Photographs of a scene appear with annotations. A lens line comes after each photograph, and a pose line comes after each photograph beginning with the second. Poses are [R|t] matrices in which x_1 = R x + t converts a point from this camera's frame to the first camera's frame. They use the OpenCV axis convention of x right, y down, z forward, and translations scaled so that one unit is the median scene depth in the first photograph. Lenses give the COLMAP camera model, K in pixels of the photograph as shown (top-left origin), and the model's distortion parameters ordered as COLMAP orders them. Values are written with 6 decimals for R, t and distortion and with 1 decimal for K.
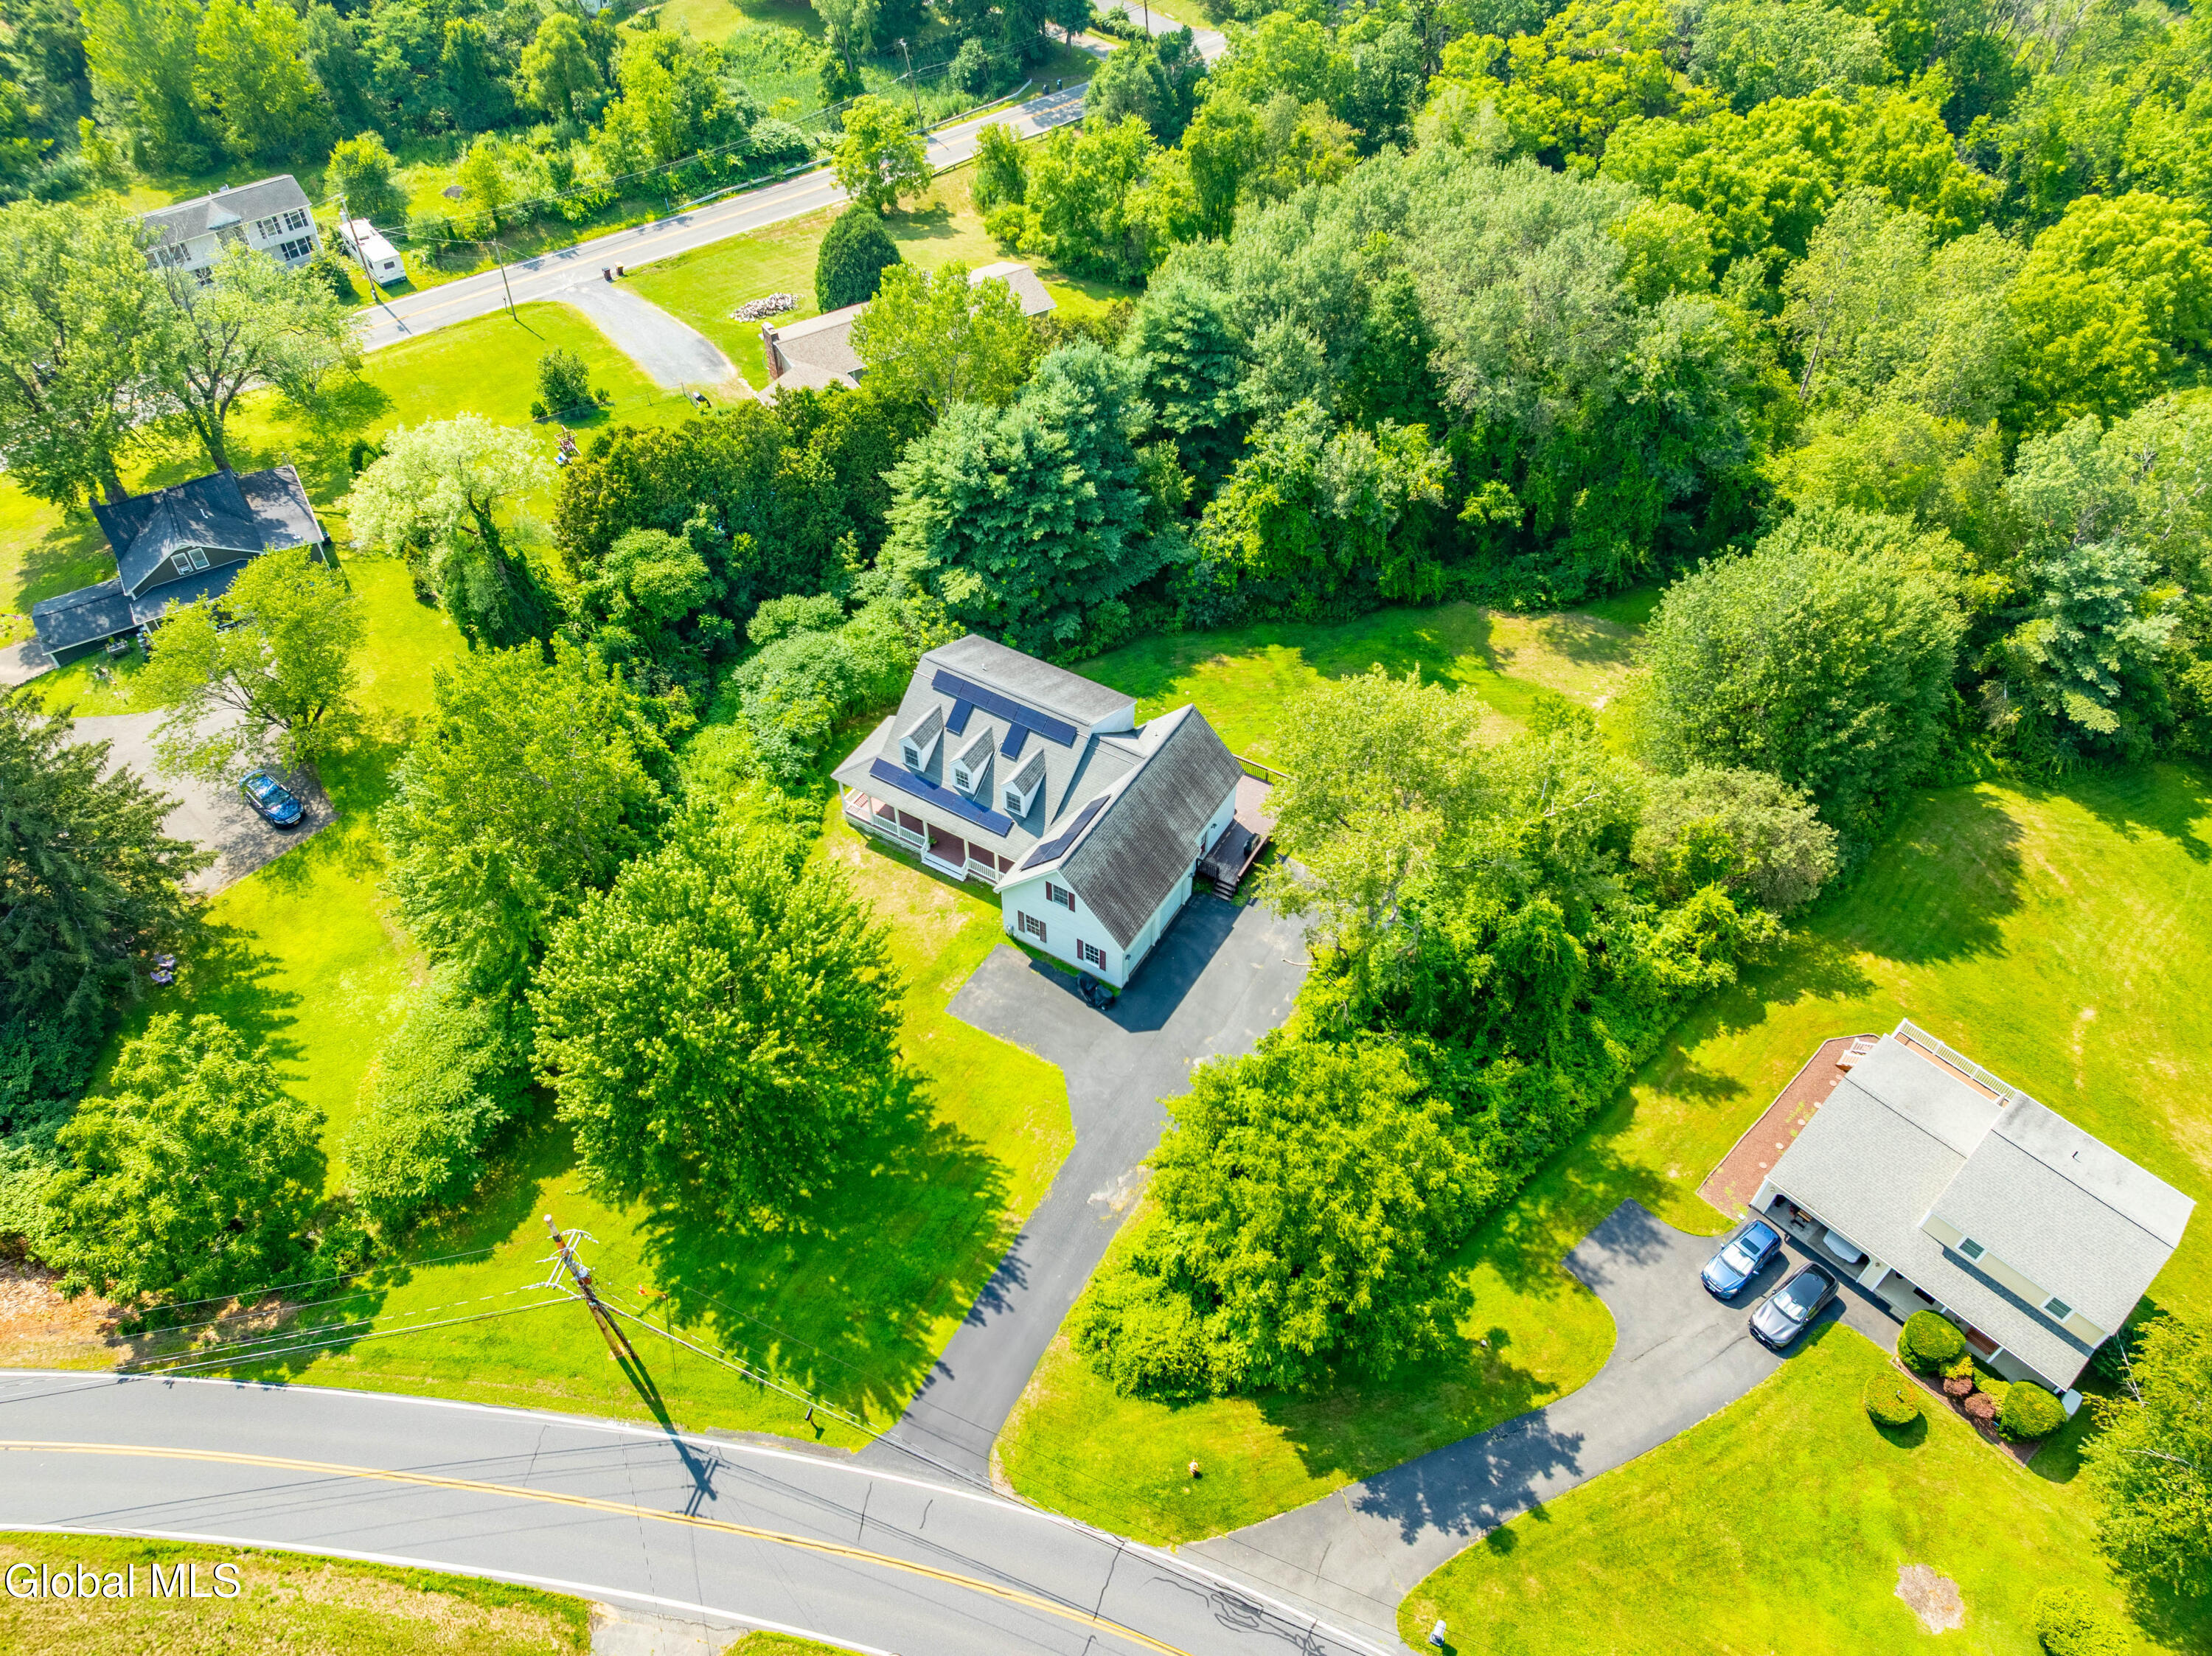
lens RADIAL K [[1555.9, 0, 1090.8], [0, 1555.9, 816.6], [0, 0, 1]] dist [-0.043960, 0.006945]
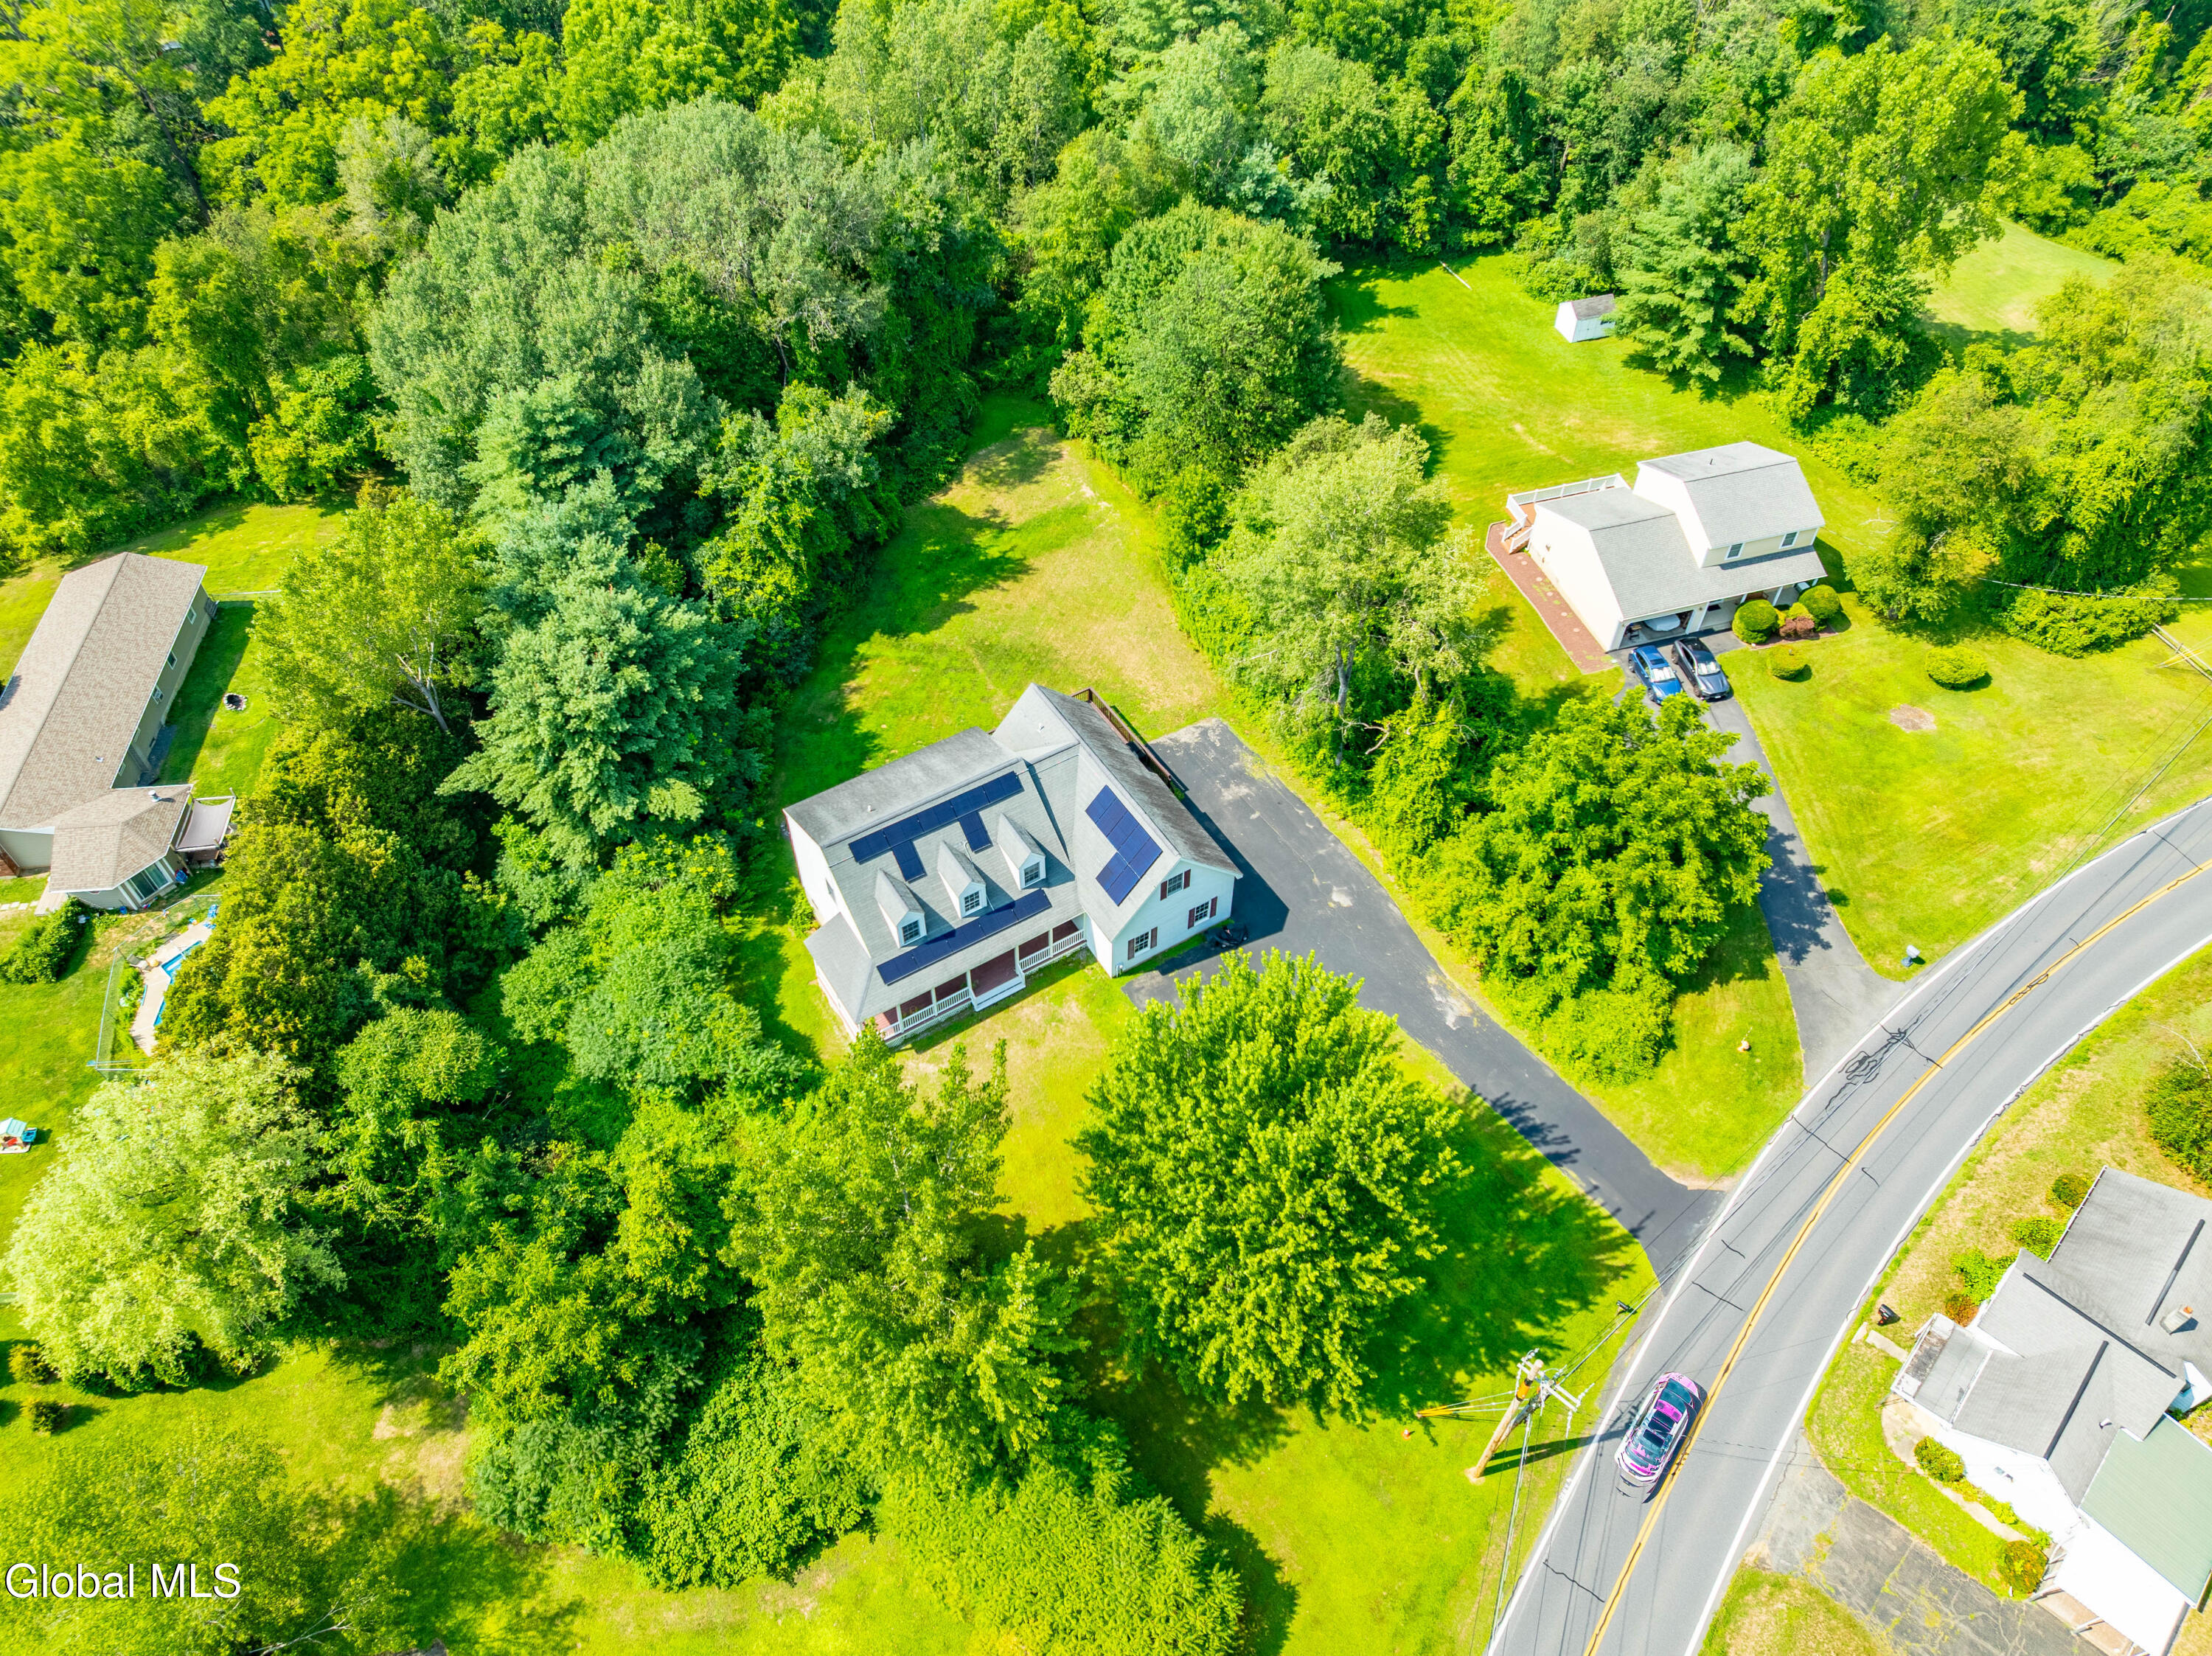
lens RADIAL K [[1555.9, 0, 1090.8], [0, 1555.9, 816.6], [0, 0, 1]] dist [-0.043960, 0.006945]
pose [[0.453664, -0.673606, 0.583475, -0.540102], [0.648818, 0.698486, 0.301913, -0.283762], [-0.610920, 0.241602, 0.753926, 0.271553]]
